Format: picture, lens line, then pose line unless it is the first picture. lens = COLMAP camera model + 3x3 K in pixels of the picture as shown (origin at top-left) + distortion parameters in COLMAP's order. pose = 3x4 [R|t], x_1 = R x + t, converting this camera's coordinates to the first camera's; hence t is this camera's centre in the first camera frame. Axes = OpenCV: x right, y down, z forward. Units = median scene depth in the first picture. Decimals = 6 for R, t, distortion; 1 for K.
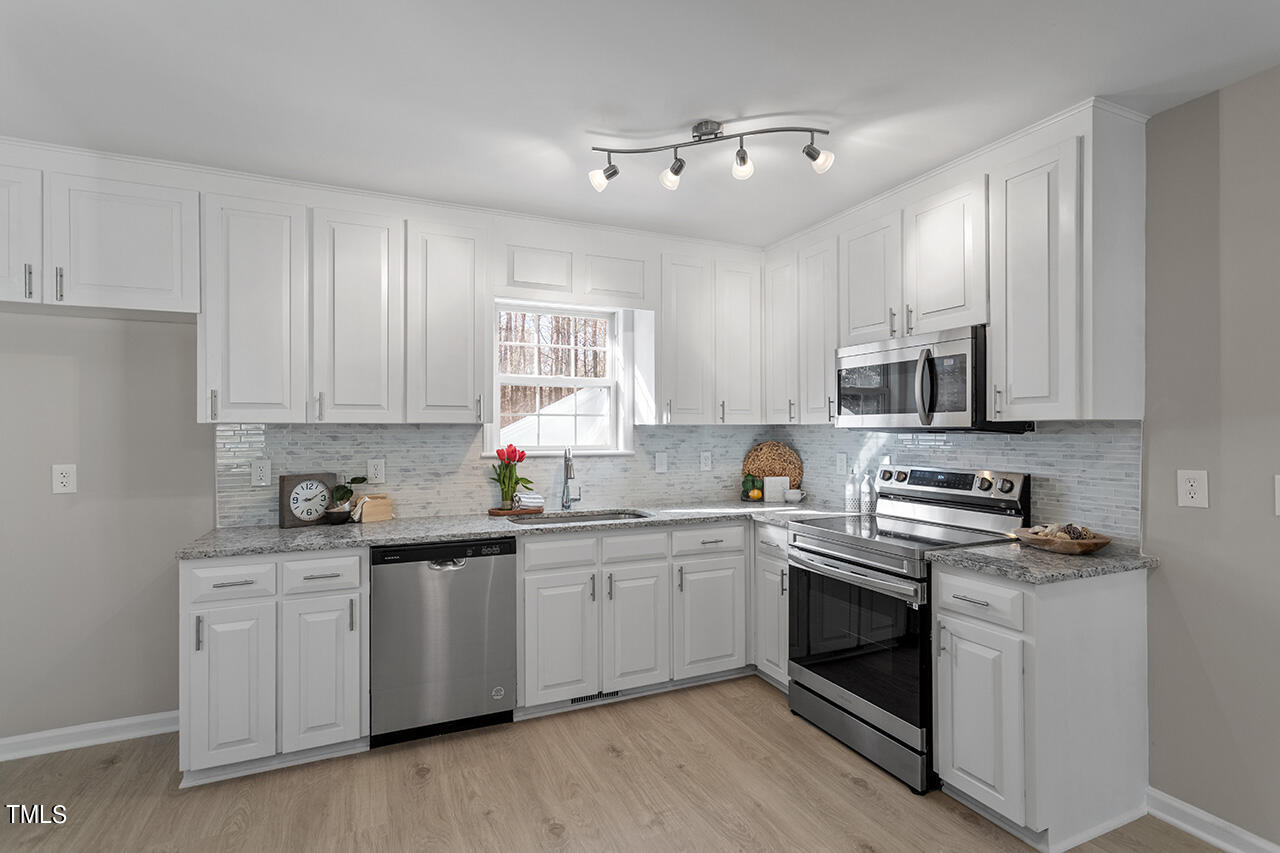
lens RADIAL K [[609.4, 0, 635.4], [0, 609.4, 427.0], [0, 0, 1]] dist [0.005506, 0.001715]
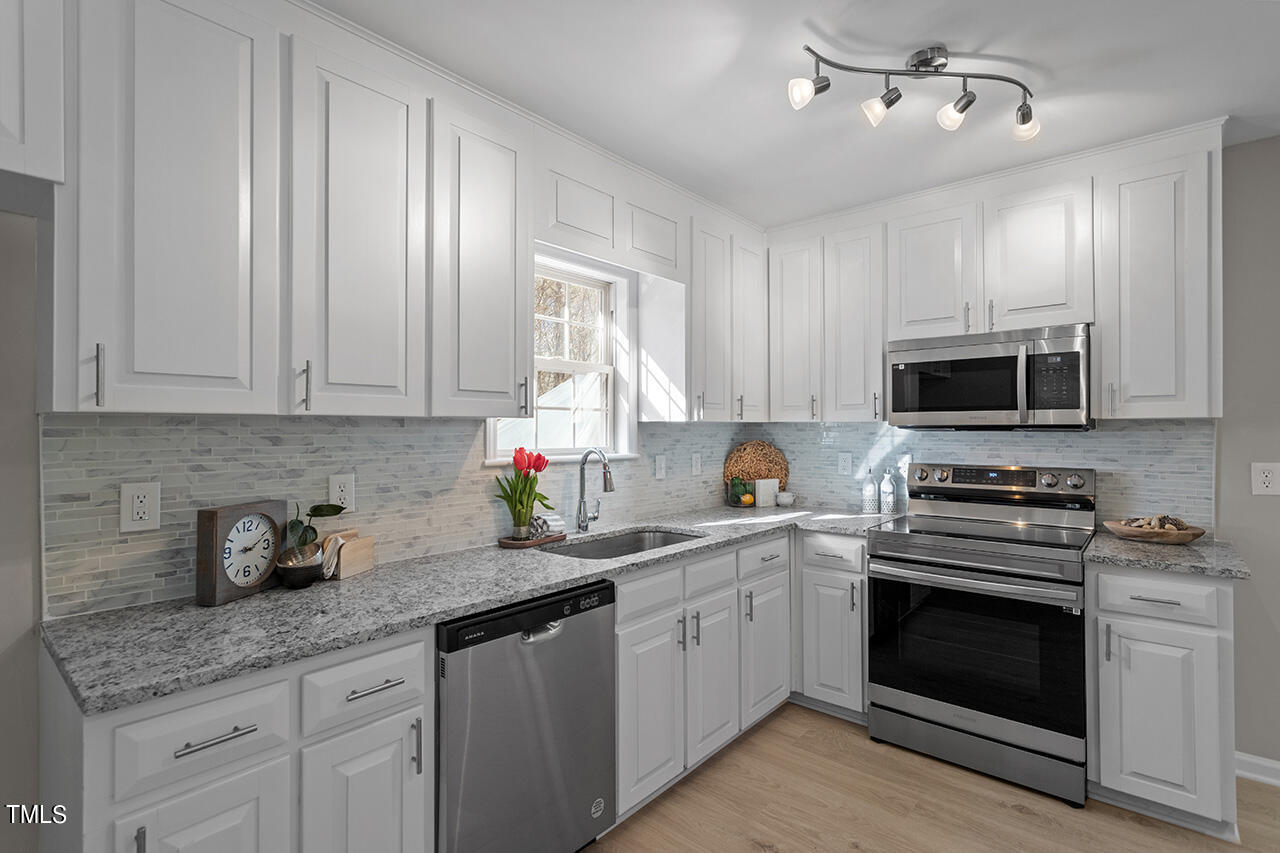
lens RADIAL K [[606.2, 0, 635.9], [0, 606.2, 422.2], [0, 0, 1]] dist [0.006881, 0.000723]
pose [[0.905719, 0.004860, 0.423851, -0.396159], [-0.001458, 0.999964, -0.008350, 0.004082], [-0.423876, 0.006945, 0.905693, 0.293480]]
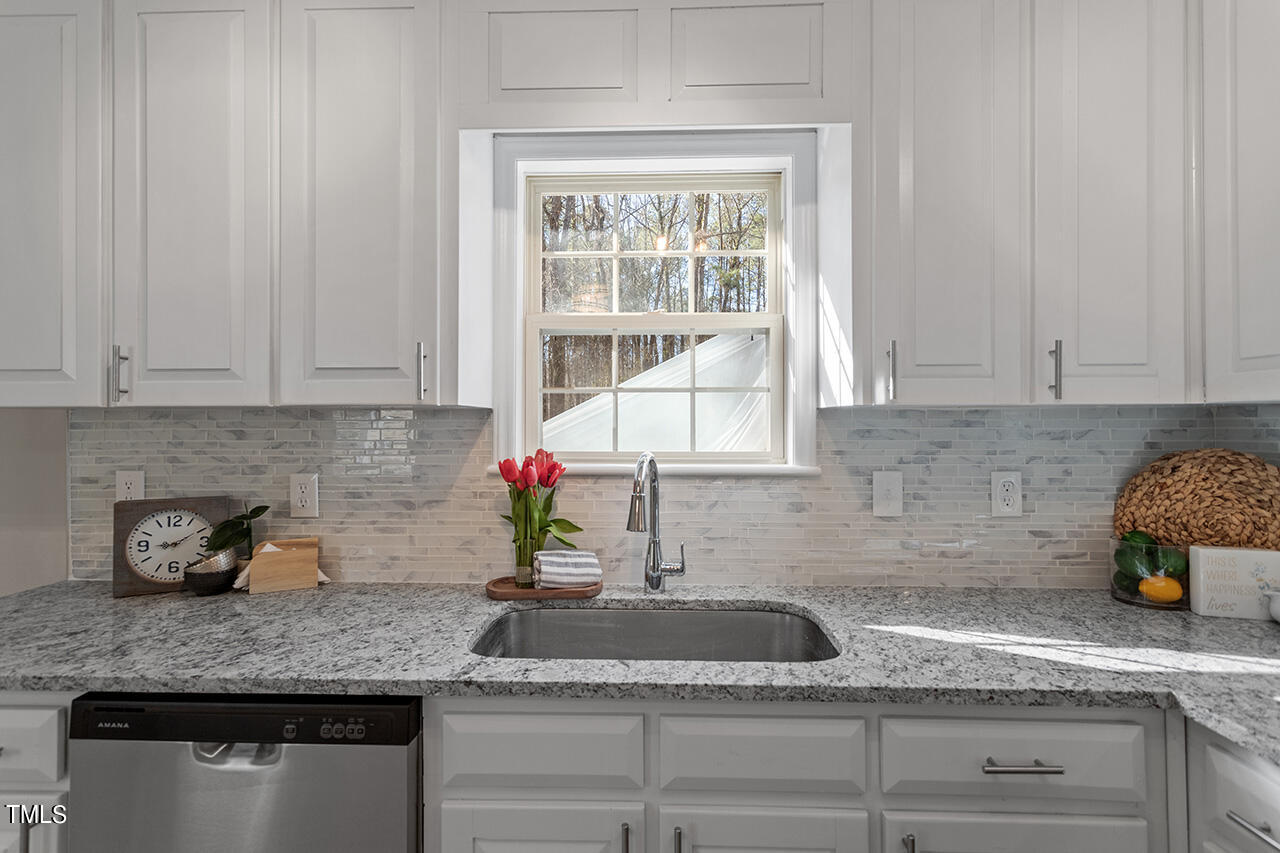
lens RADIAL K [[606.2, 0, 635.9], [0, 606.2, 422.2], [0, 0, 1]] dist [0.006881, 0.000723]
pose [[0.900257, -0.001967, -0.435354, 0.080426], [0.002415, 0.999997, 0.000476, 0.006636], [0.435352, -0.001480, 0.900259, 0.605134]]
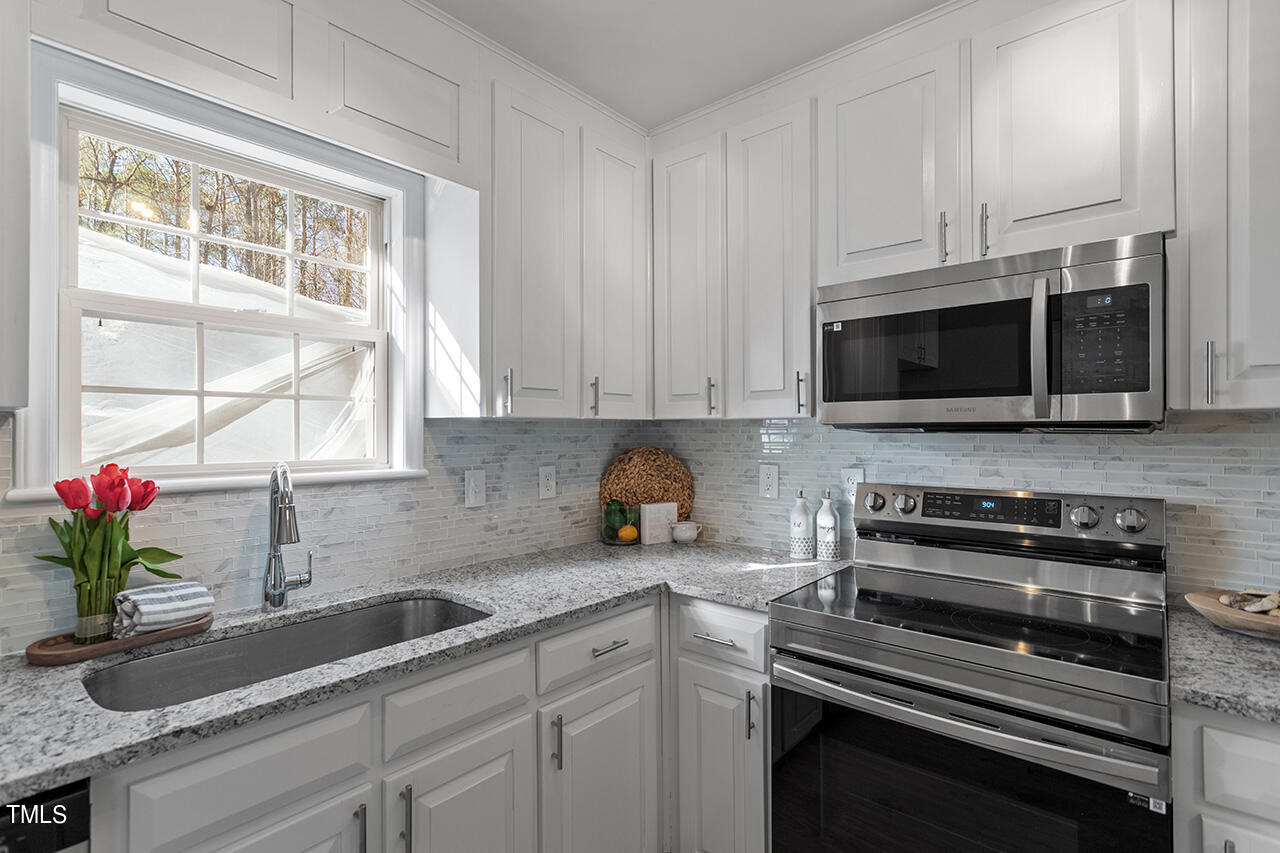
lens RADIAL K [[609.4, 0, 635.4], [0, 609.4, 427.0], [0, 0, 1]] dist [0.005506, 0.001715]
pose [[0.905744, 0.001615, 0.423822, -0.067862], [-0.000553, 0.999996, -0.002630, 0.005405], [-0.423825, 0.002148, 0.905742, 0.513358]]
